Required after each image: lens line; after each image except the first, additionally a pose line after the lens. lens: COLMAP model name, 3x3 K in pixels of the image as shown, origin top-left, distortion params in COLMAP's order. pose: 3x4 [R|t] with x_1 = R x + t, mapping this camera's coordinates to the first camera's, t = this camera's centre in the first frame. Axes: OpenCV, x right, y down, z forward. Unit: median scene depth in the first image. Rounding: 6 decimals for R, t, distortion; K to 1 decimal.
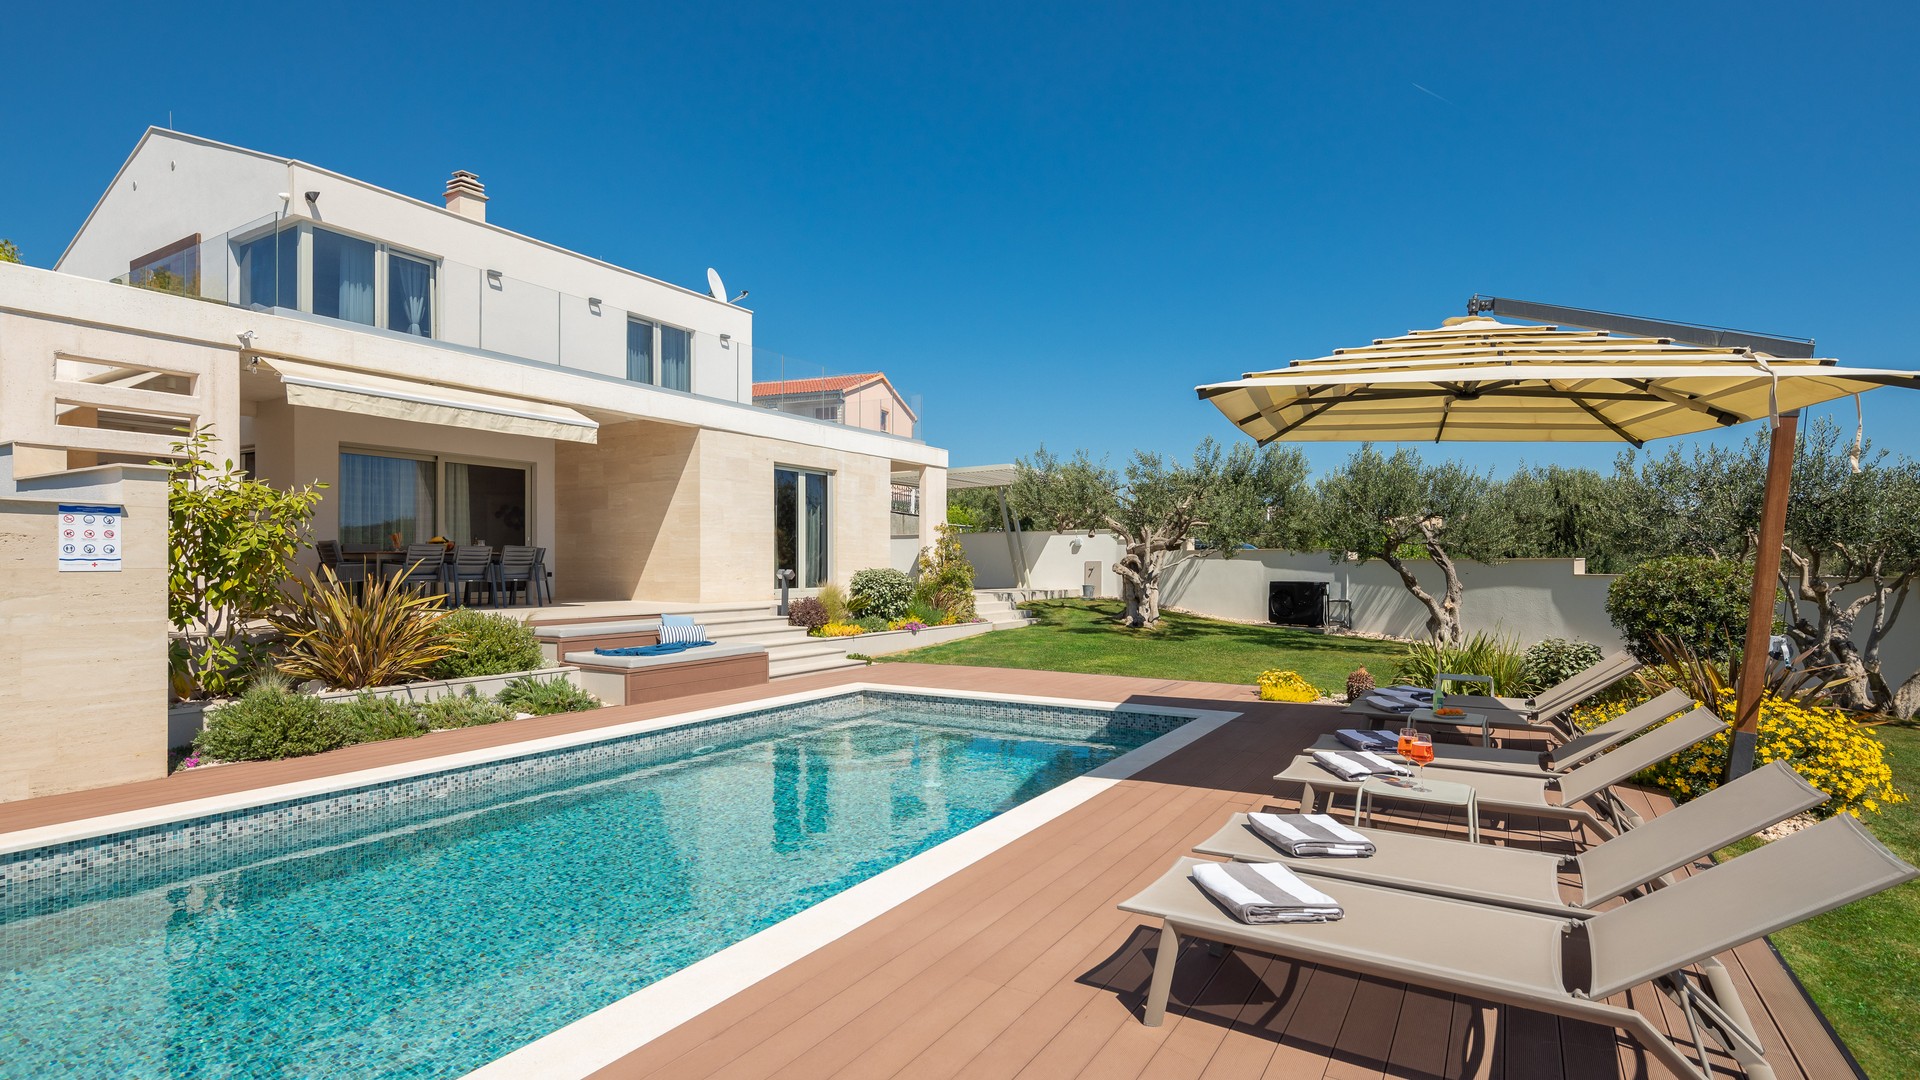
lens RADIAL K [[934.8, 0, 958.5], [0, 934.8, 565.4], [0, 0, 1]] dist [0.001467, -0.000420]
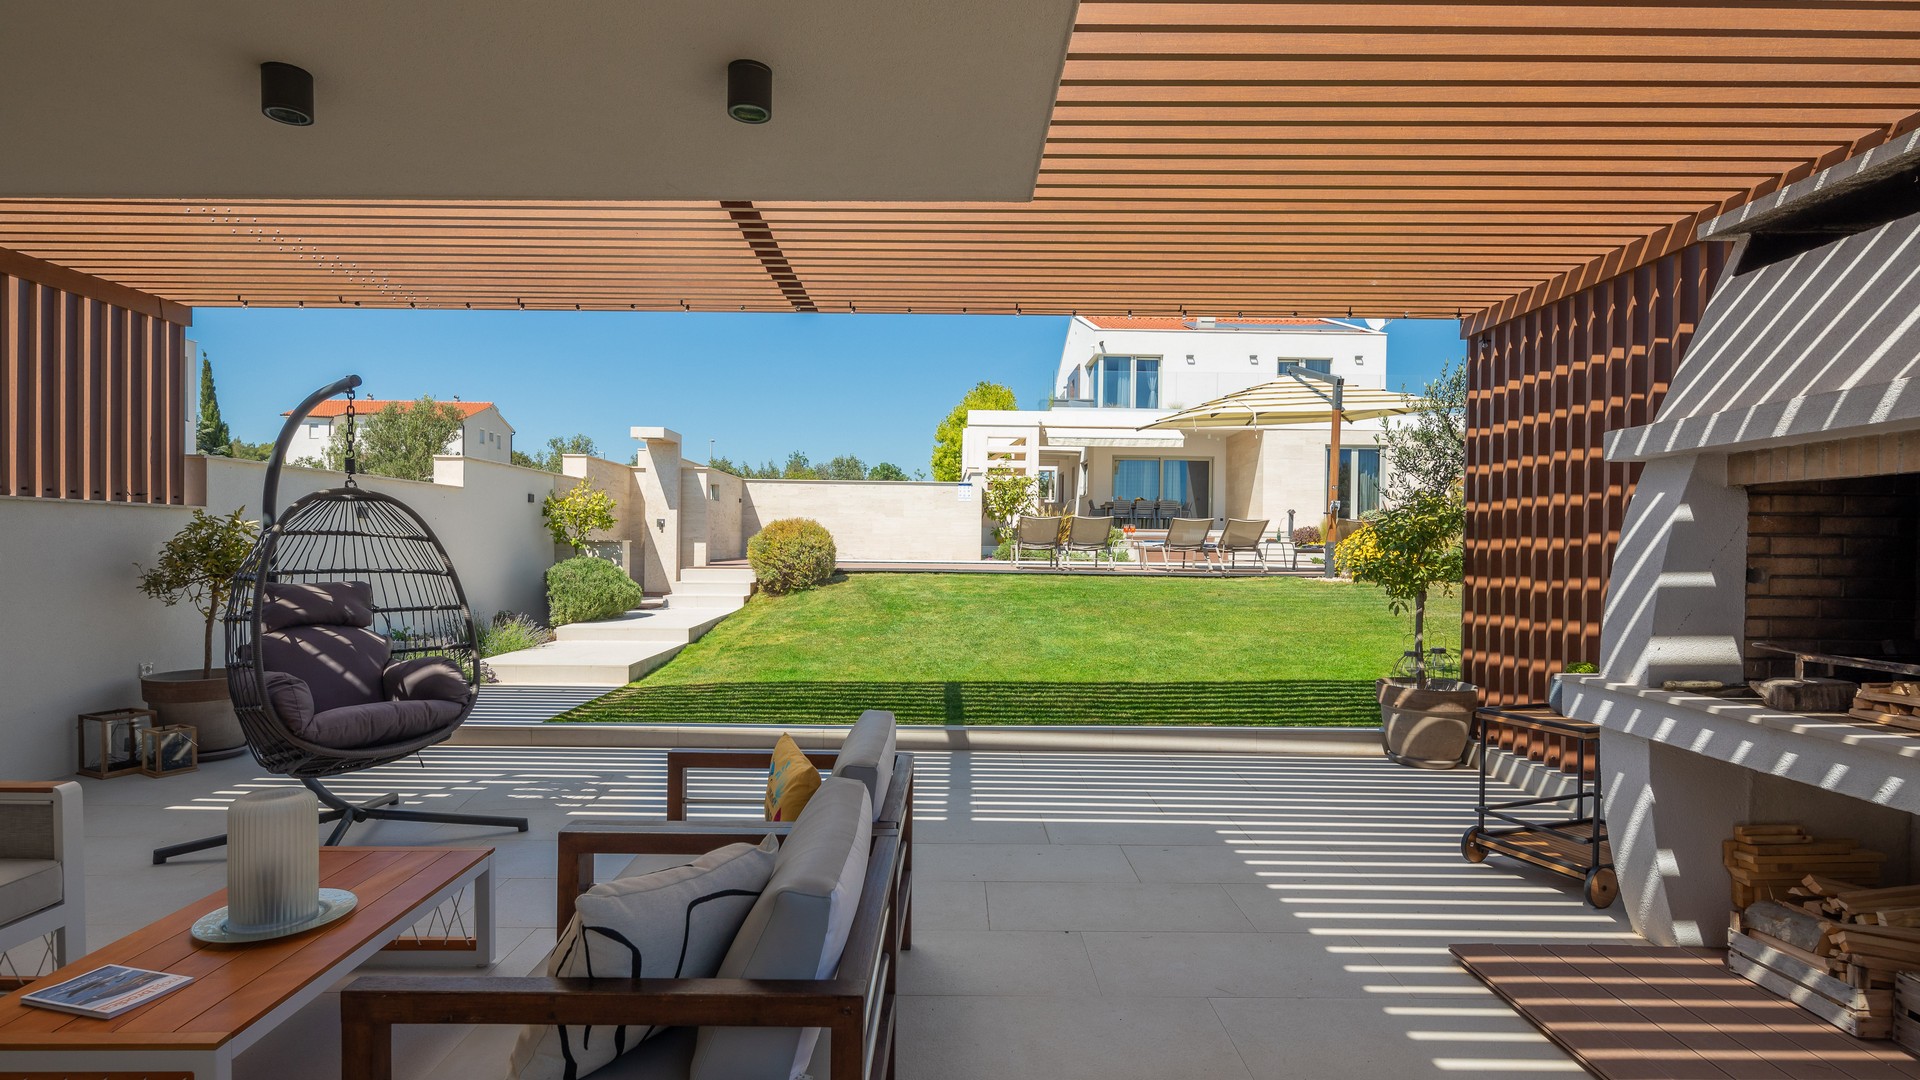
lens RADIAL K [[934.8, 0, 958.5], [0, 934.8, 565.4], [0, 0, 1]] dist [0.001467, -0.000420]
pose [[0.531984, 0.022863, -0.846446, 0.940070], [-0.011095, 0.999738, 0.020031, 0.079171], [0.846682, -0.001265, 0.532098, -0.422729]]
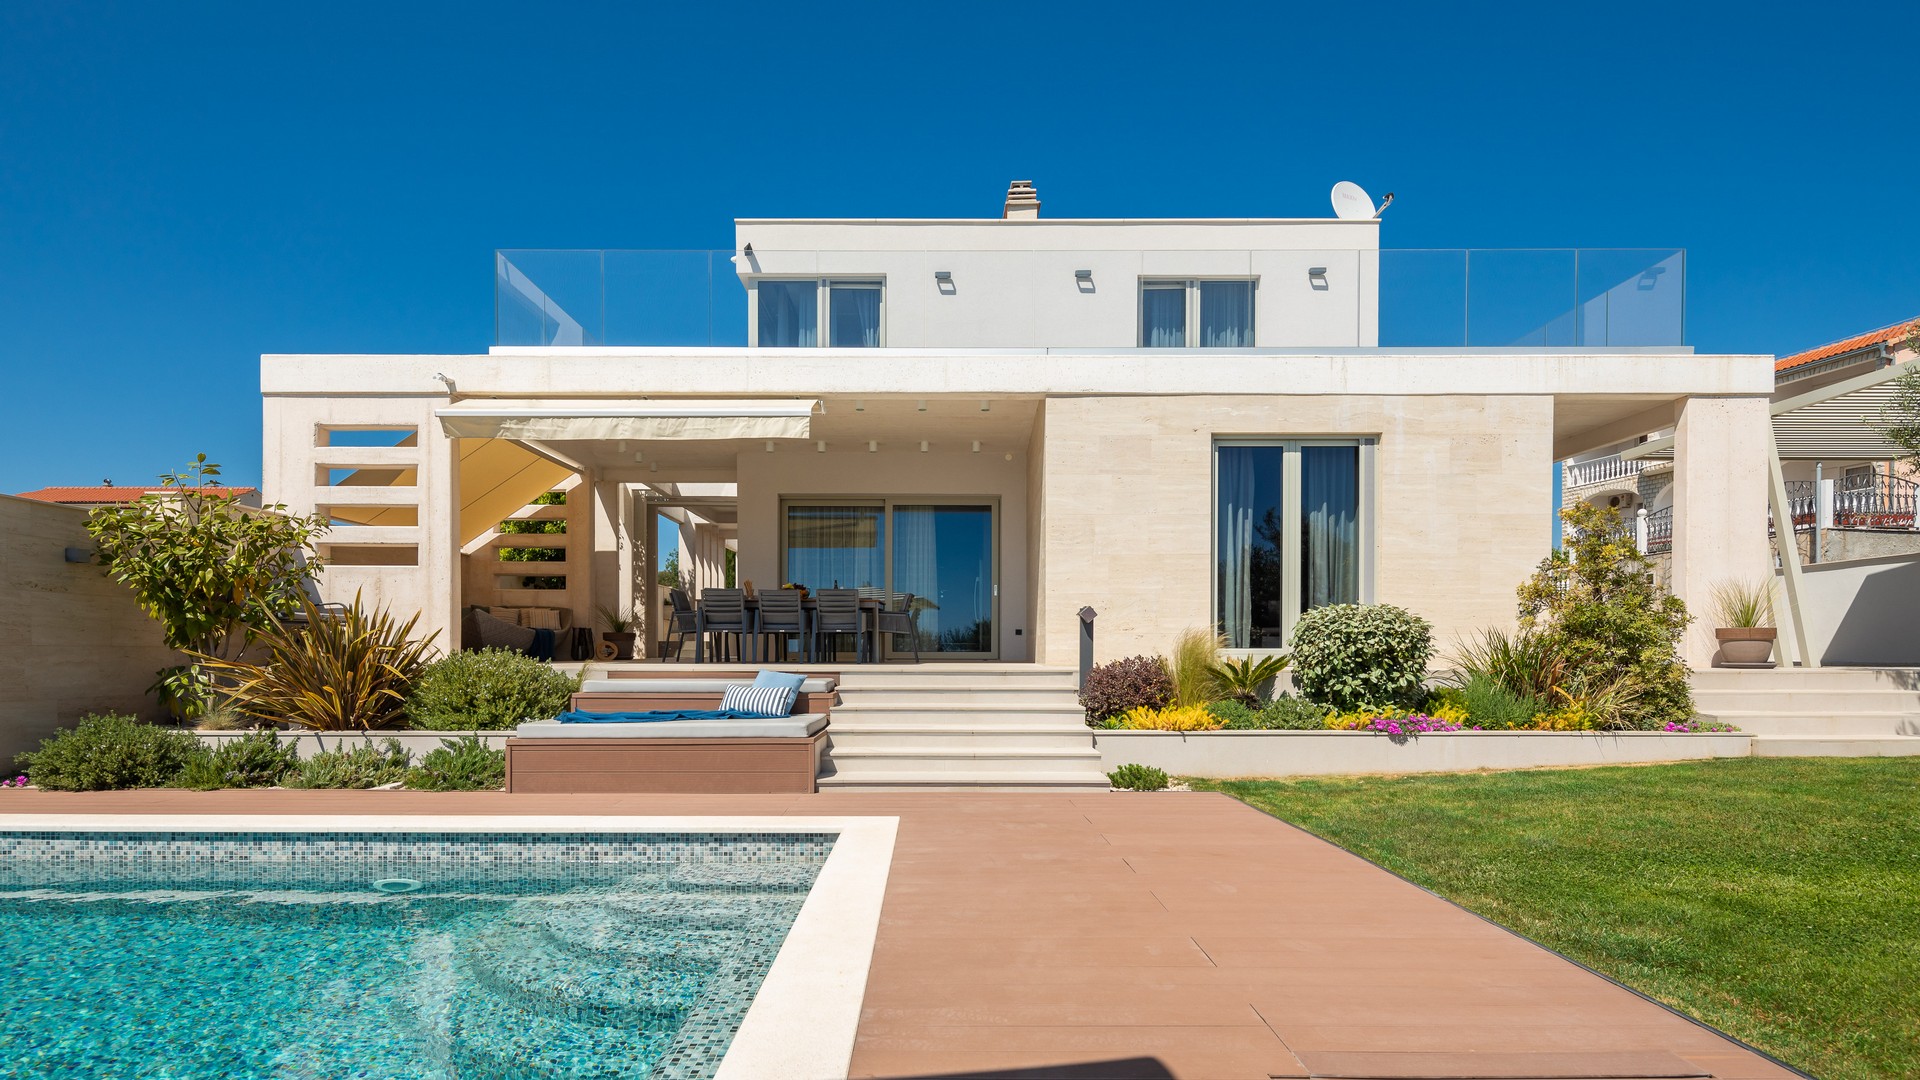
lens RADIAL K [[930.9, 0, 944.5], [0, 930.9, 661.7], [0, 0, 1]] dist [0.000881, -0.000683]
pose [[0.511100, 0.008063, -0.859483, 0.258694], [-0.002542, 0.999966, 0.007869, 0.034114], [0.859517, -0.001837, 0.511103, 0.637037]]
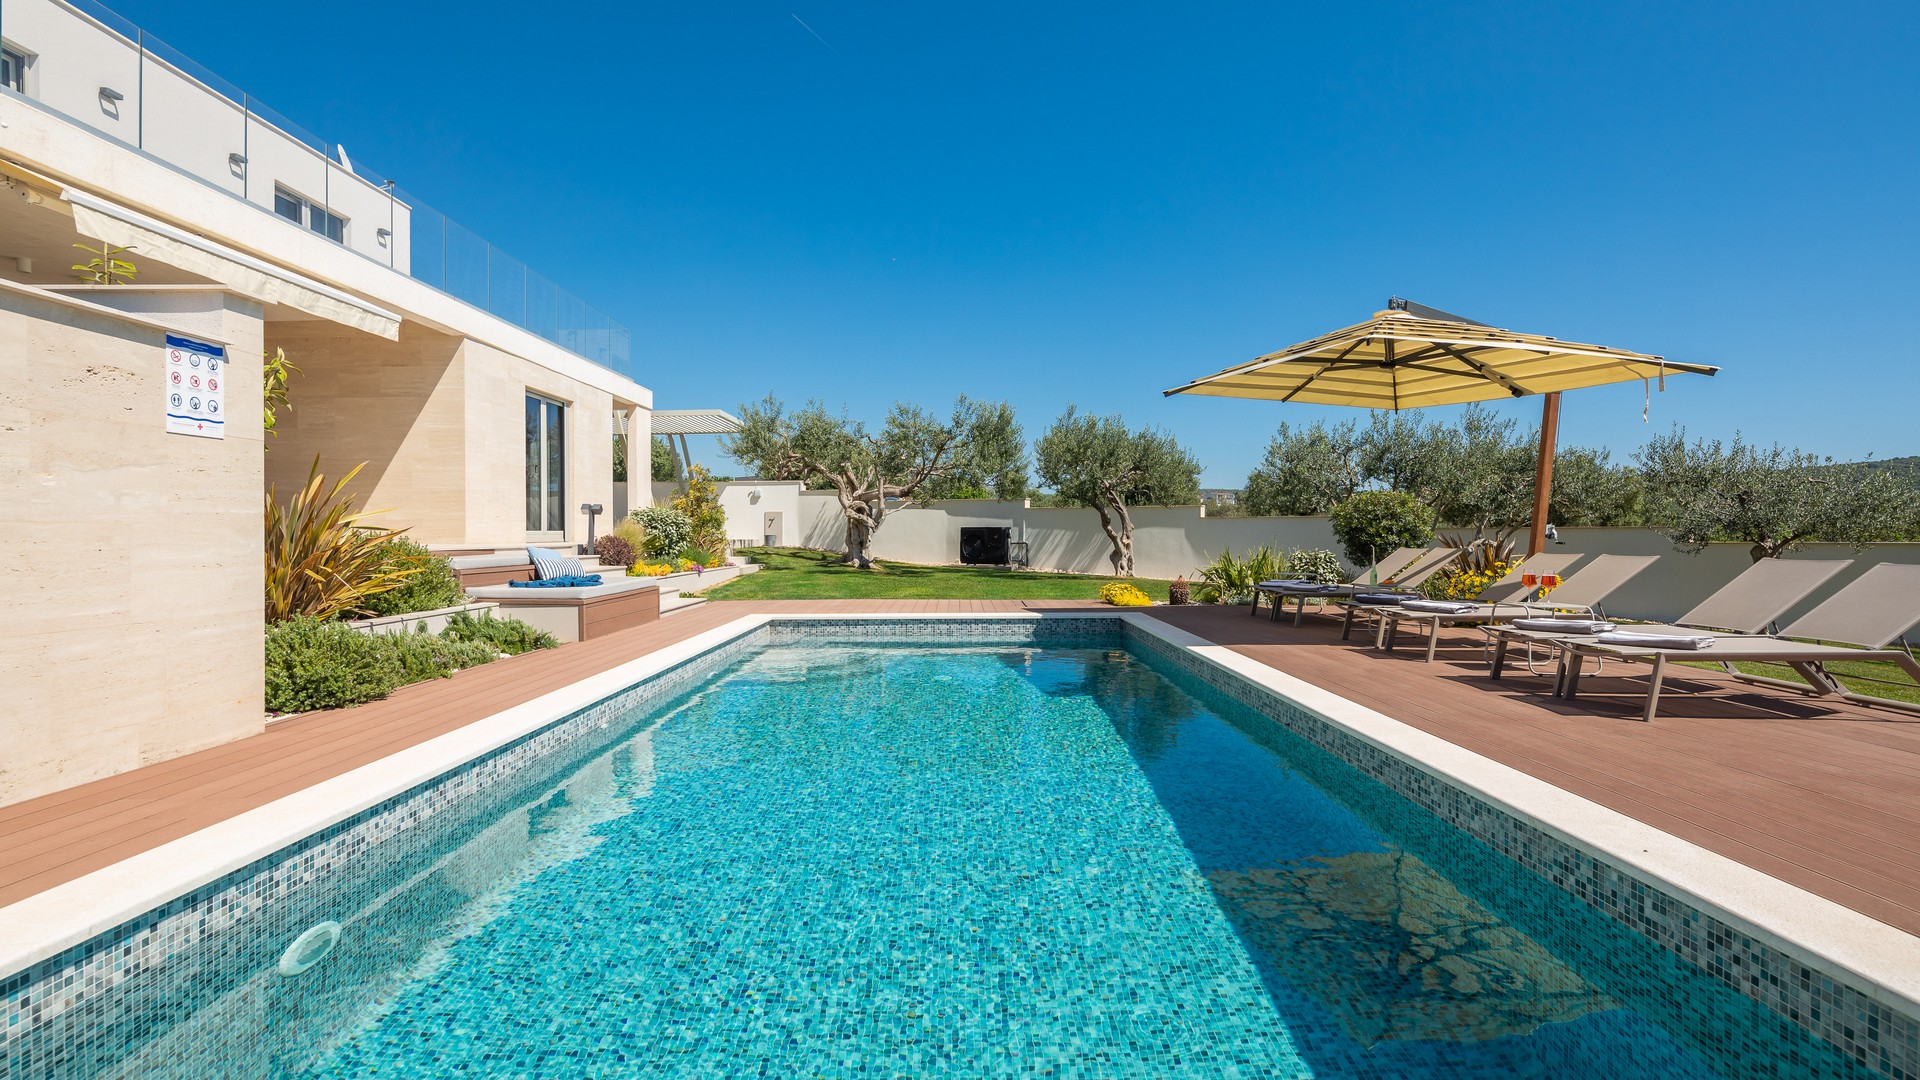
lens RADIAL K [[917.6, 0, 960.0], [0, 917.6, 540.0], [0, 0, 1]] dist [0.016831, -0.014253]
pose [[0.855819, -0.006676, 0.517232, -0.341618], [0.003674, 0.999970, 0.006828, 0.034477], [-0.517262, -0.003943, 0.855818, 0.054451]]
